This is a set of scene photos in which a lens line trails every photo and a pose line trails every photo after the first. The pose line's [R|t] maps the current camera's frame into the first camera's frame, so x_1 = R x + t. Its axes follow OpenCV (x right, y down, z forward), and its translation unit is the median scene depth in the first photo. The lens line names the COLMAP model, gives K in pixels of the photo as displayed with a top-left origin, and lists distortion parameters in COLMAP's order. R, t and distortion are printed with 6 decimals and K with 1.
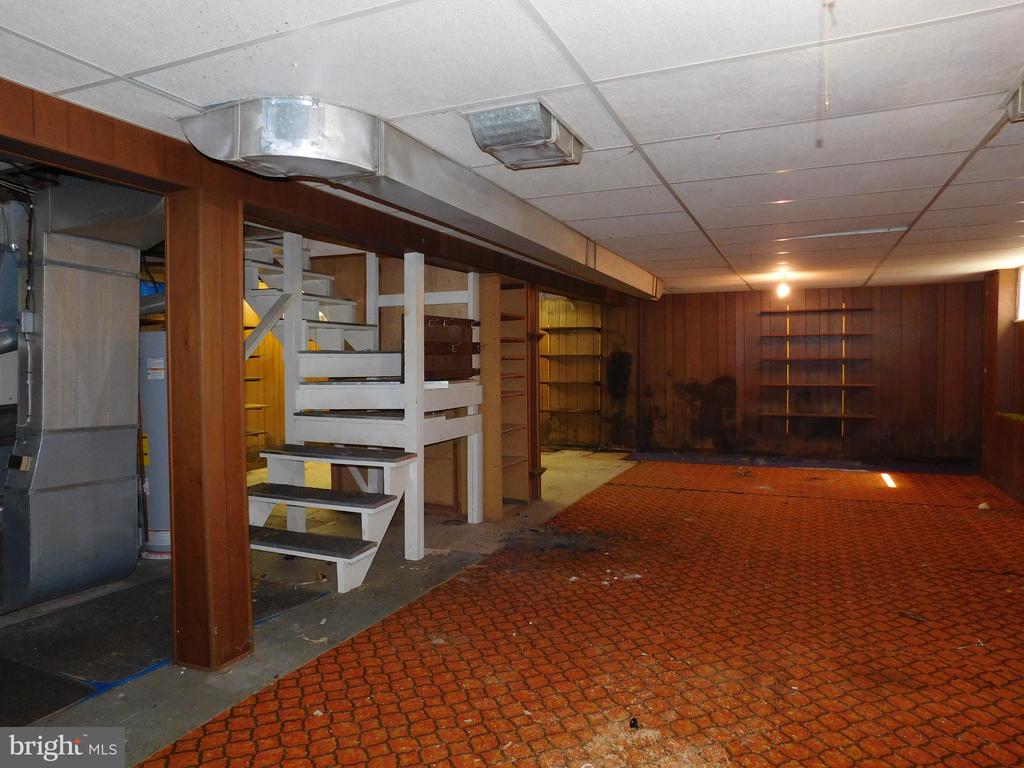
lens RADIAL K [[672.8, 0, 525.2], [0, 672.8, 380.0], [0, 0, 1]] dist [-0.055250, 0.051186]
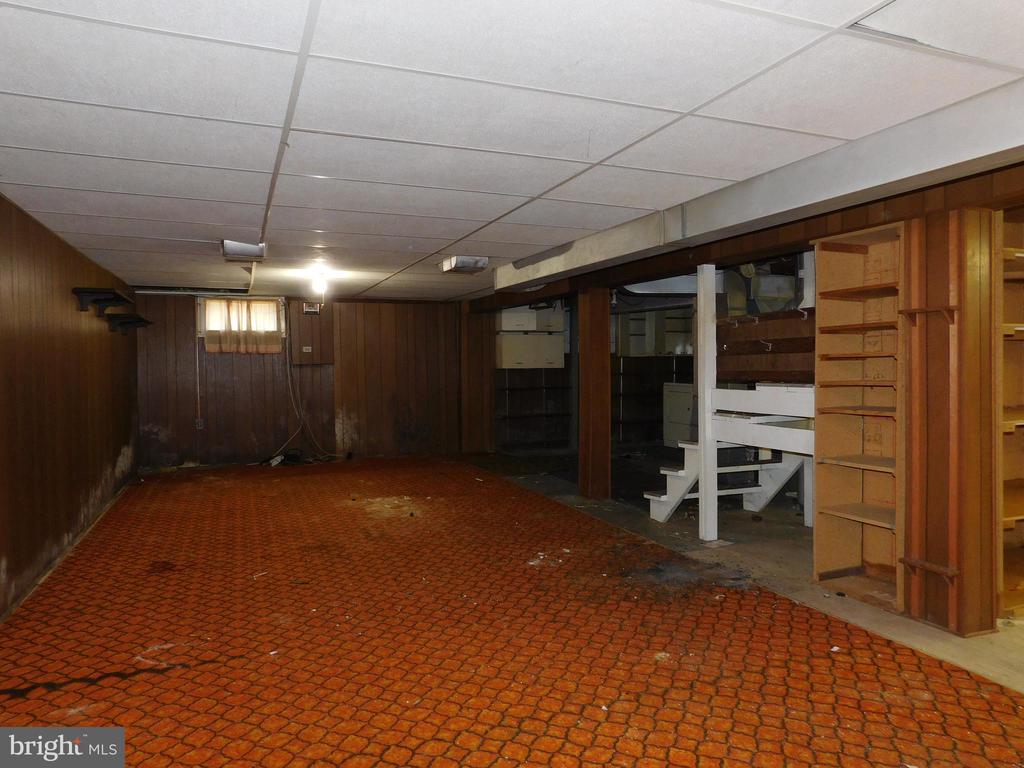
lens RADIAL K [[672.8, 0, 525.2], [0, 672.8, 380.0], [0, 0, 1]] dist [-0.055250, 0.051186]
pose [[-0.691819, 0.026828, -0.721572, 0.776687], [-0.009311, 0.998895, 0.046067, -0.043312], [0.722011, 0.038588, -0.690805, 1.413743]]
